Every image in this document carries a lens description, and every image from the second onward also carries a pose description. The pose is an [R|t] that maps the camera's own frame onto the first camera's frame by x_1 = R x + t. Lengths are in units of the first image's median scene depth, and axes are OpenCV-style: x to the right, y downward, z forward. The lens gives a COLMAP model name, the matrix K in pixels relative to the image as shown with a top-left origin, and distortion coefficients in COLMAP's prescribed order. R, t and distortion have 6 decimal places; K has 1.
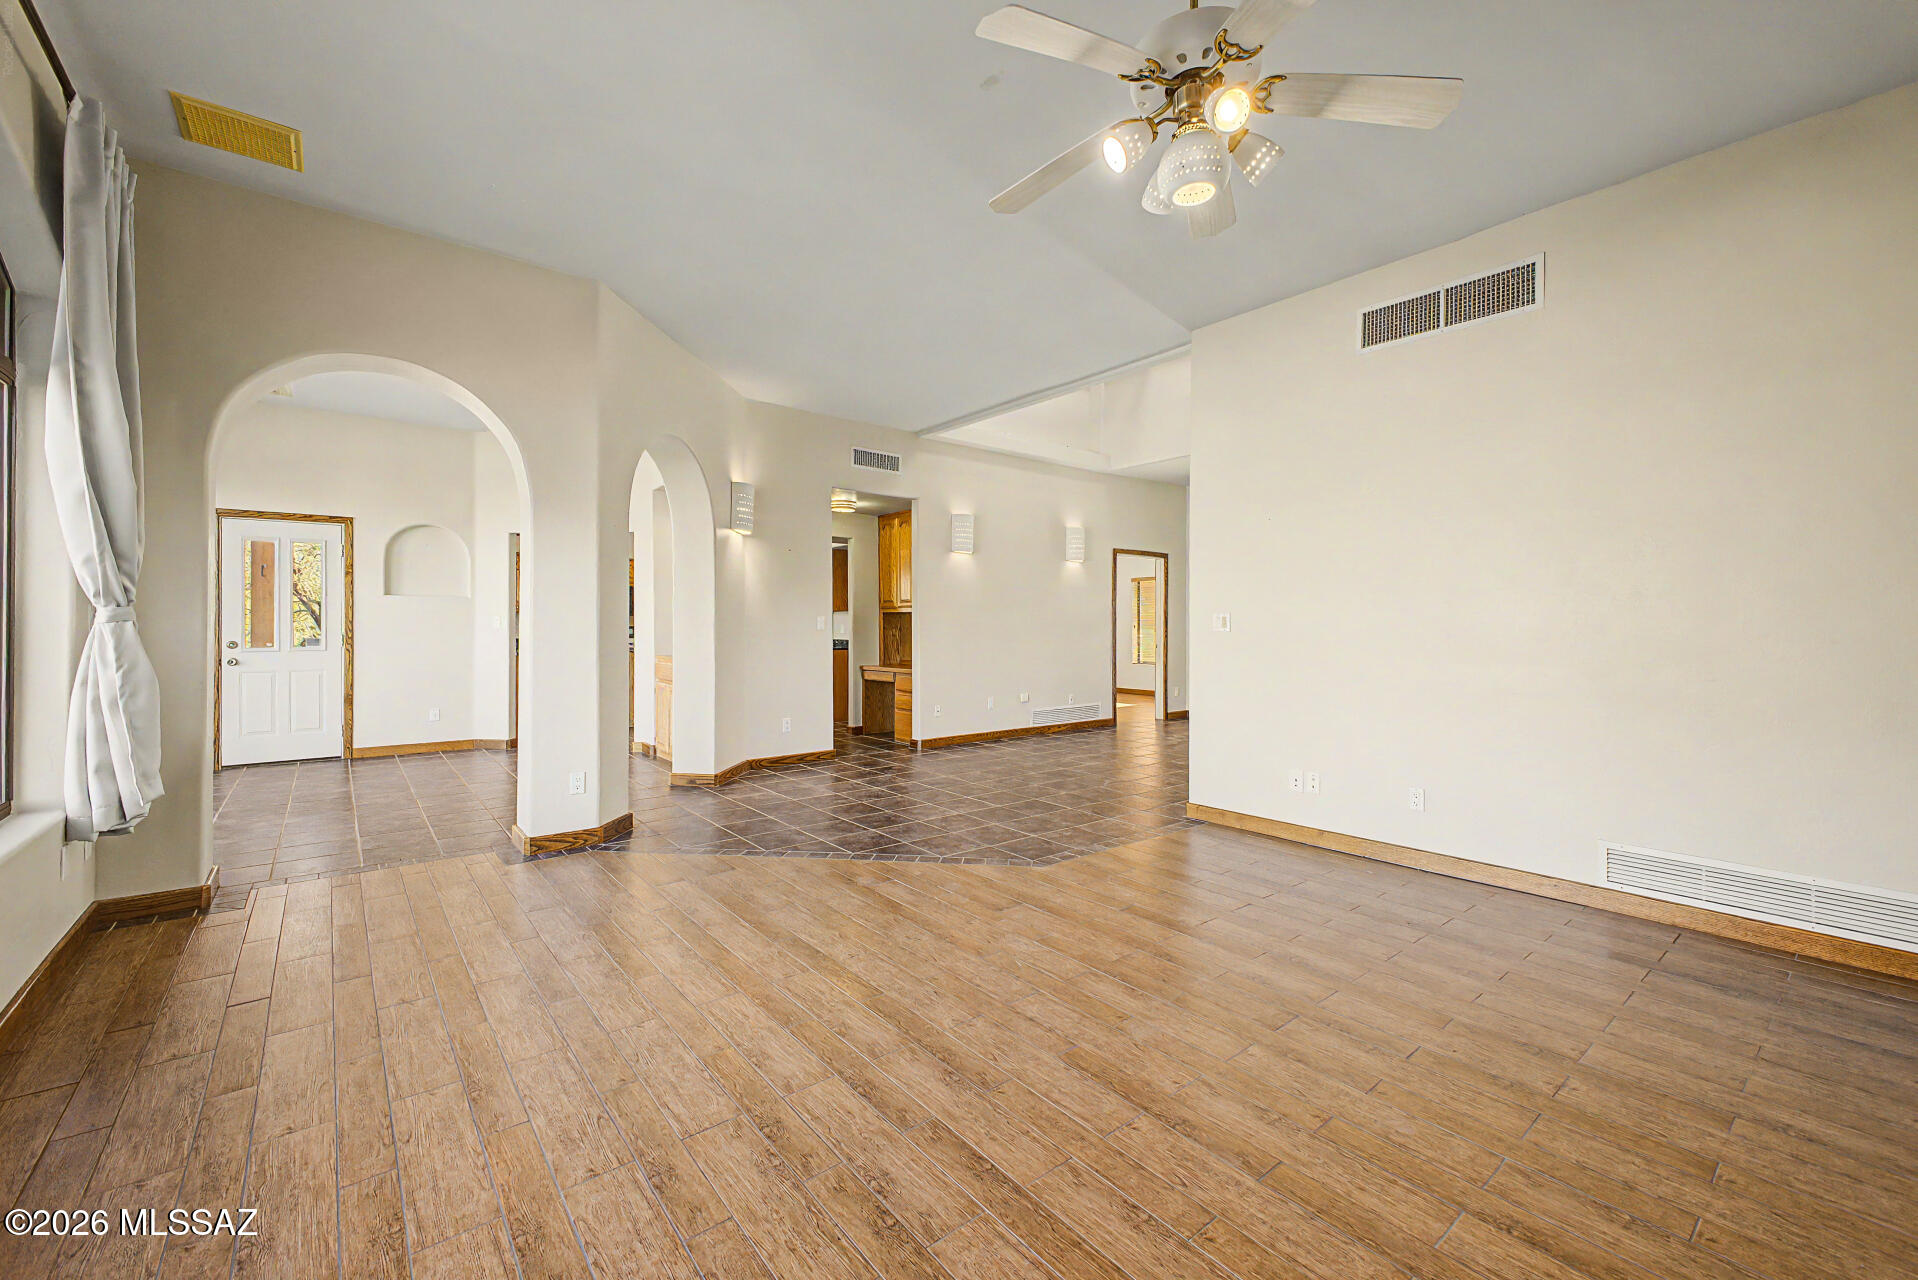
lens RADIAL K [[764.7, 0, 951.7], [0, 764.7, 631.6], [0, 0, 1]] dist [0.020486, -0.005452]
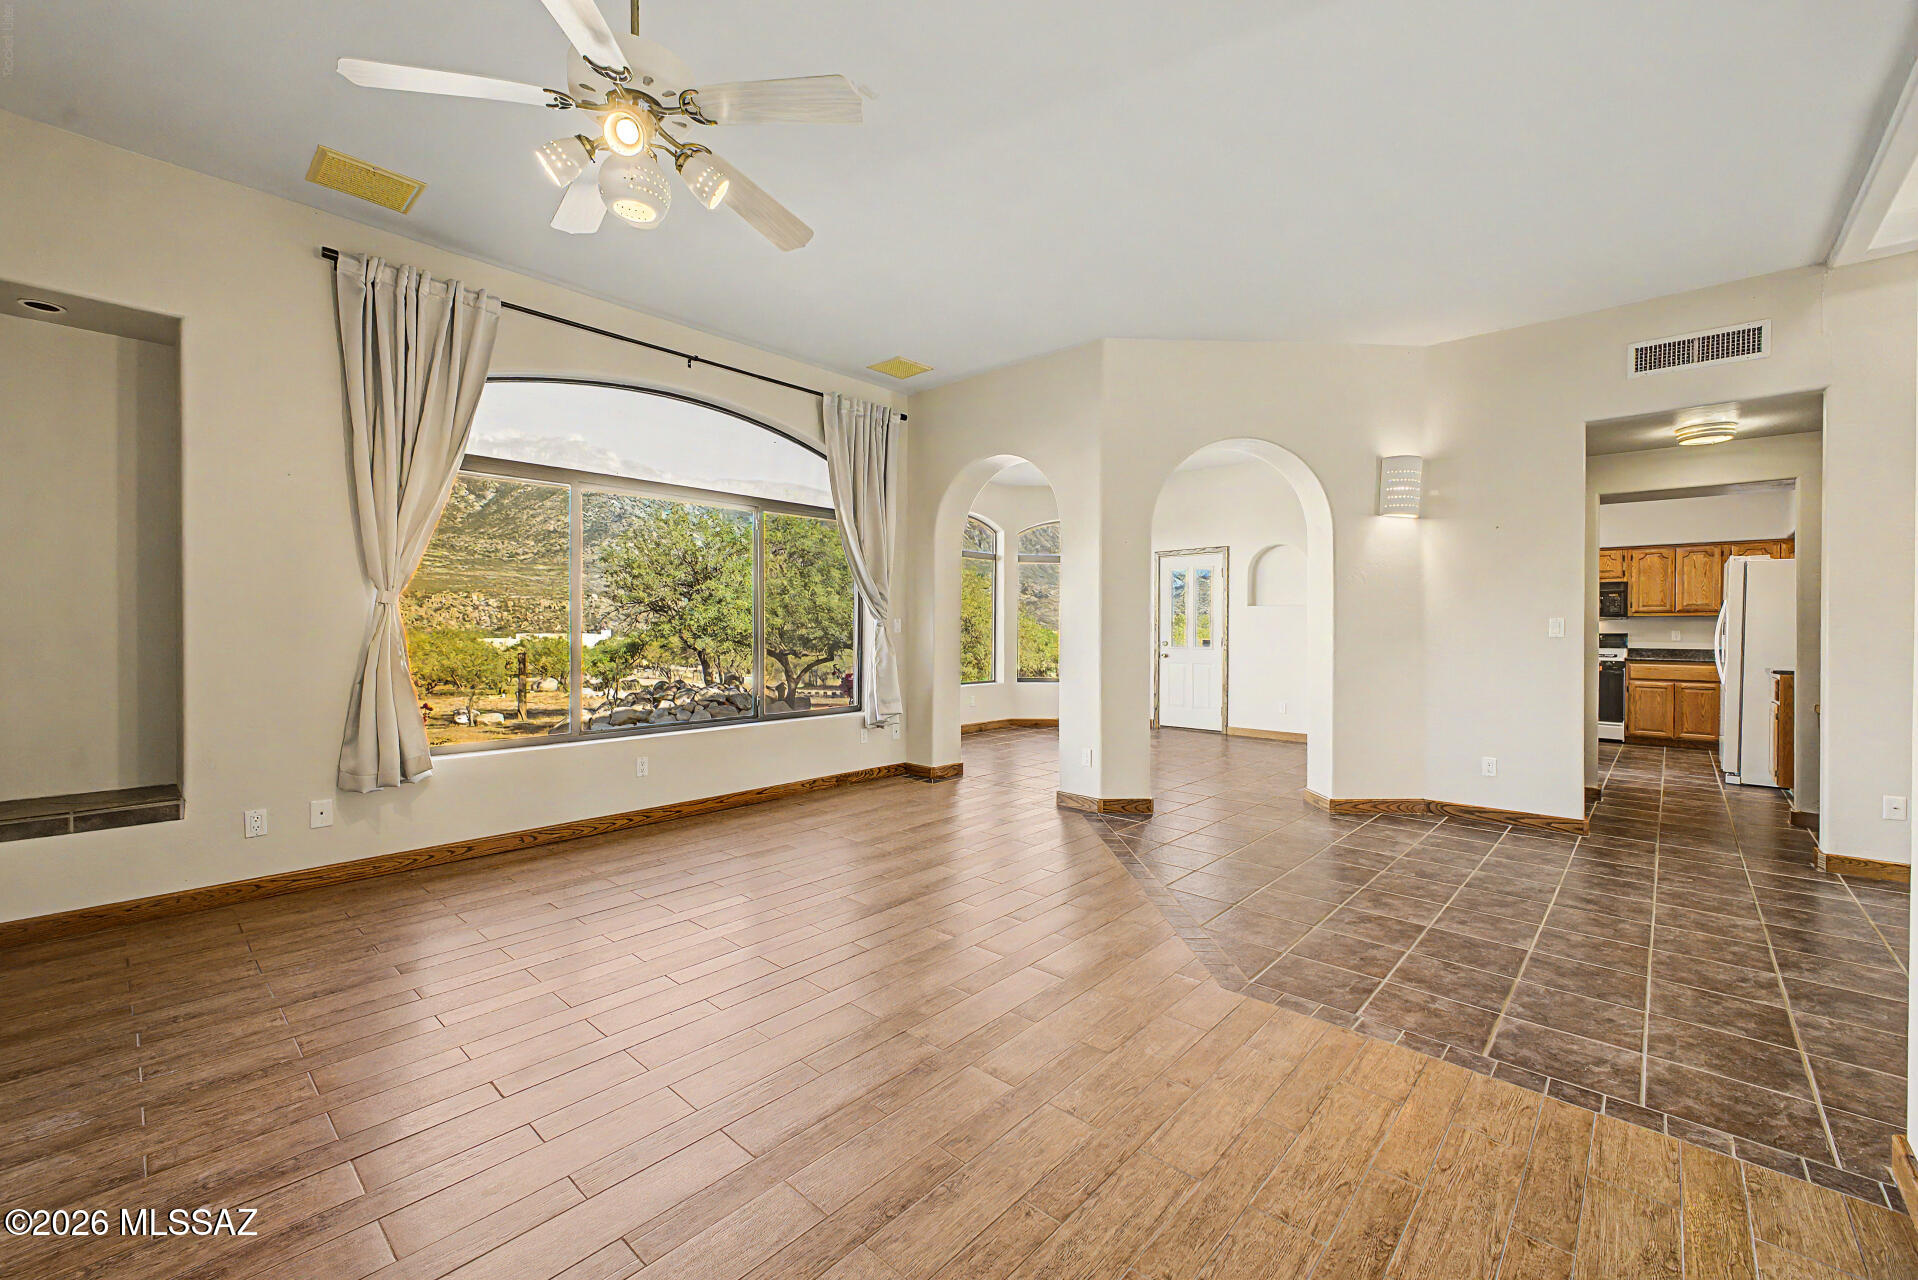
lens RADIAL K [[764.7, 0, 963.2], [0, 764.7, 636.4], [0, 0, 1]] dist [0.020486, -0.005452]
pose [[0.165048, 0.008775, -0.986247, 0.716579], [-0.011917, 0.999905, 0.006903, -0.003754], [0.986214, 0.010614, 0.165137, 0.633322]]
